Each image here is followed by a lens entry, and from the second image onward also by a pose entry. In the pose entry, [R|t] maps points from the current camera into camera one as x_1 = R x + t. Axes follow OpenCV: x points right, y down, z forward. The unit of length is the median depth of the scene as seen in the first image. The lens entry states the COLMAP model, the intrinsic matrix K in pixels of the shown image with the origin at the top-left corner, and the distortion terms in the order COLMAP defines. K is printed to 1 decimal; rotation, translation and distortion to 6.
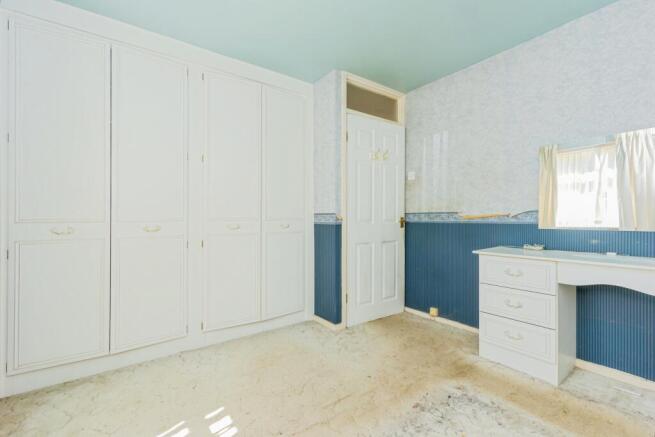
lens RADIAL K [[284.9, 0, 328.2], [0, 284.9, 208.2], [0, 0, 1]] dist [0.000496, -0.000004]
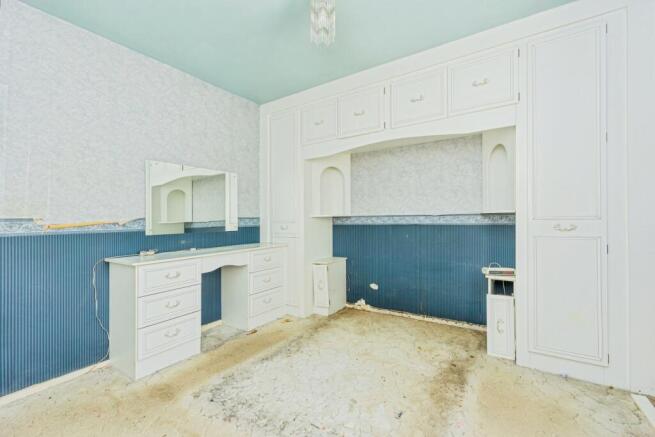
lens RADIAL K [[290.5, 0, 325.3], [0, 290.5, 220.0], [0, 0, 1]] dist [0.002155, 0.000258]
pose [[-0.354958, 0.012035, 0.934805, -0.541062], [-0.008717, 0.999831, -0.016182, 0.026852], [-0.934842, -0.013892, -0.354793, 0.782642]]
